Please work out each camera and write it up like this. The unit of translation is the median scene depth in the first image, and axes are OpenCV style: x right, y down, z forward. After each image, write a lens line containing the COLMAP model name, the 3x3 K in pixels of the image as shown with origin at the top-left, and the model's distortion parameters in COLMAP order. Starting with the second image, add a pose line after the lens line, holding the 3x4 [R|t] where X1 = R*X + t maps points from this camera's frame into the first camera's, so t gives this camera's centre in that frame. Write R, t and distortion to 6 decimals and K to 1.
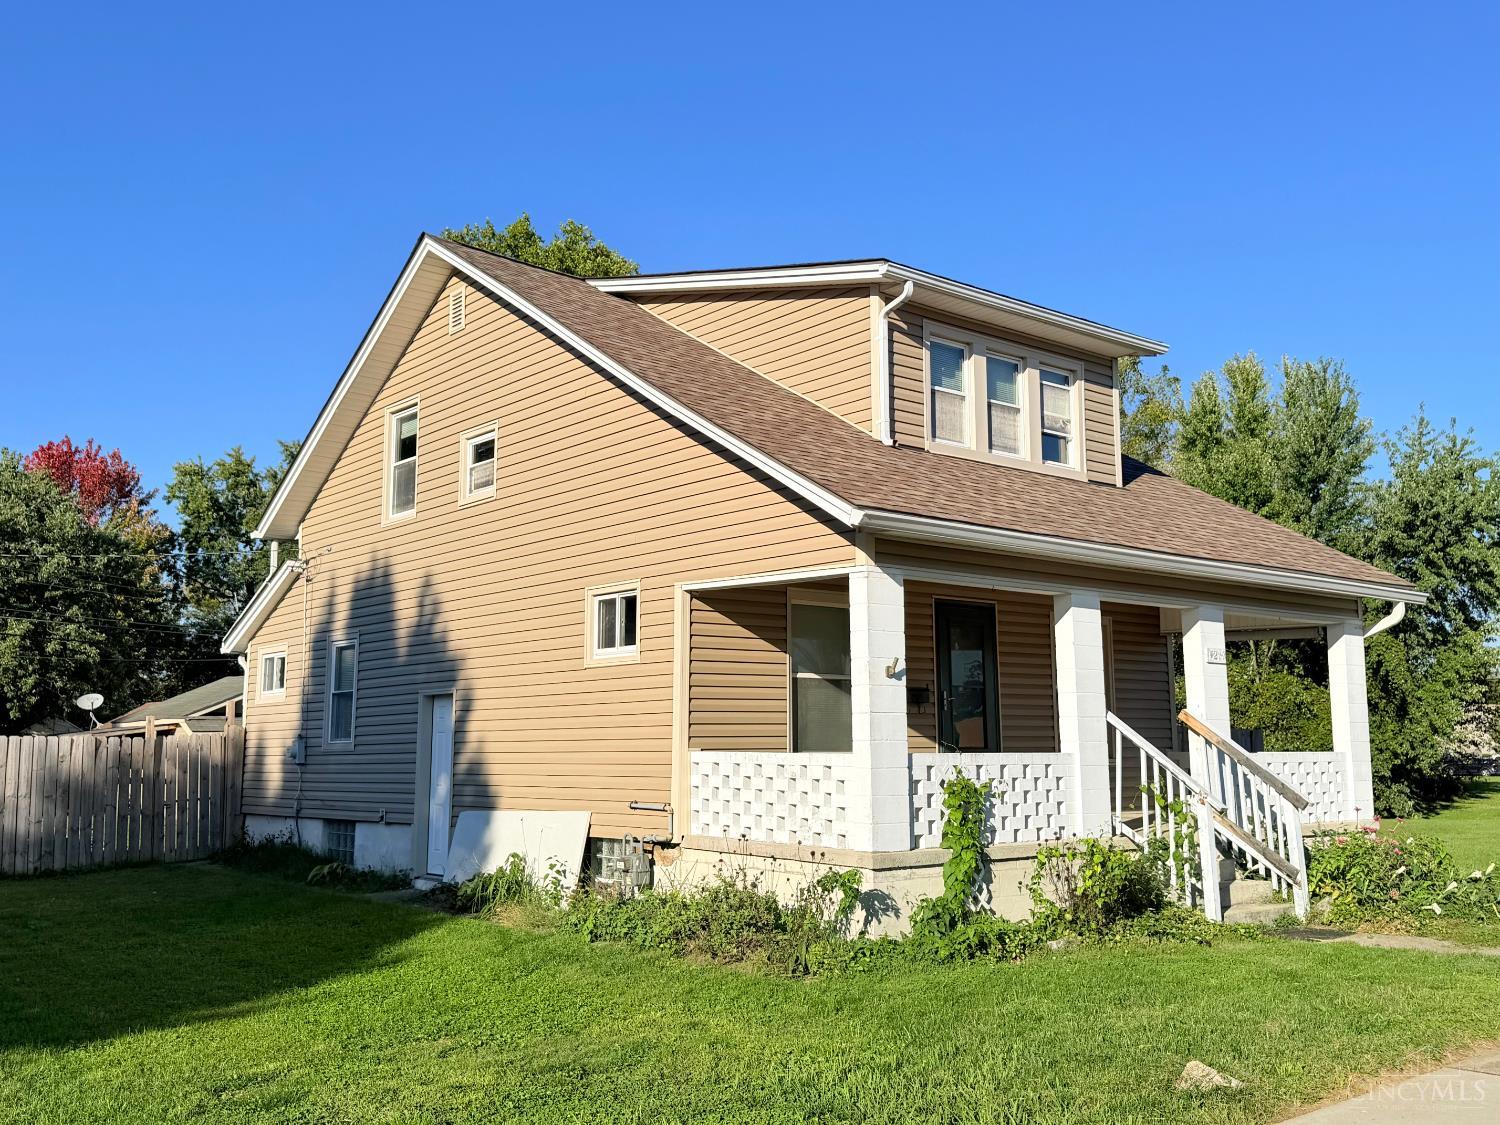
lens RADIAL K [[1400.8, 0, 750.0], [0, 1400.8, 562.5], [0, 0, 1]] dist [0.007224, 0.006210]
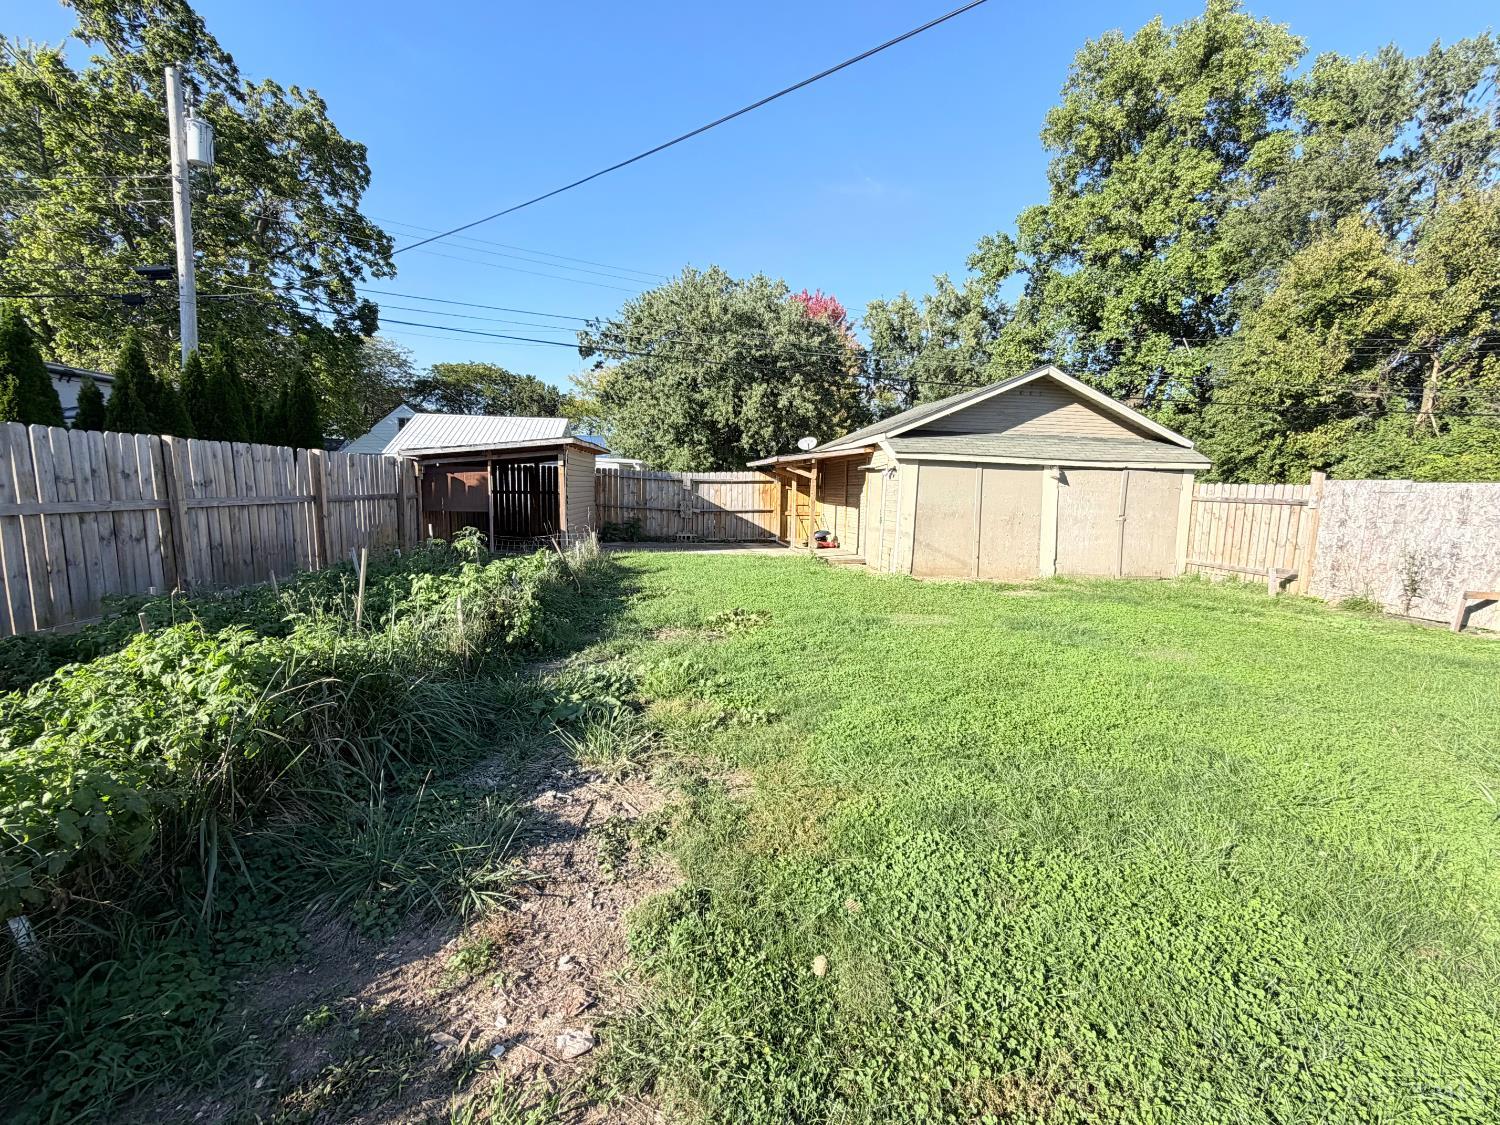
lens RADIAL K [[648.5, 0, 750.0], [0, 648.5, 562.5], [0, 0, 1]] dist [0.000096, -0.000002]
pose [[0.845202, 0.084534, -0.527719, -0.115011], [0.048295, 0.971291, 0.232939, 0.038187], [0.532260, -0.222367, 0.816855, 0.277392]]
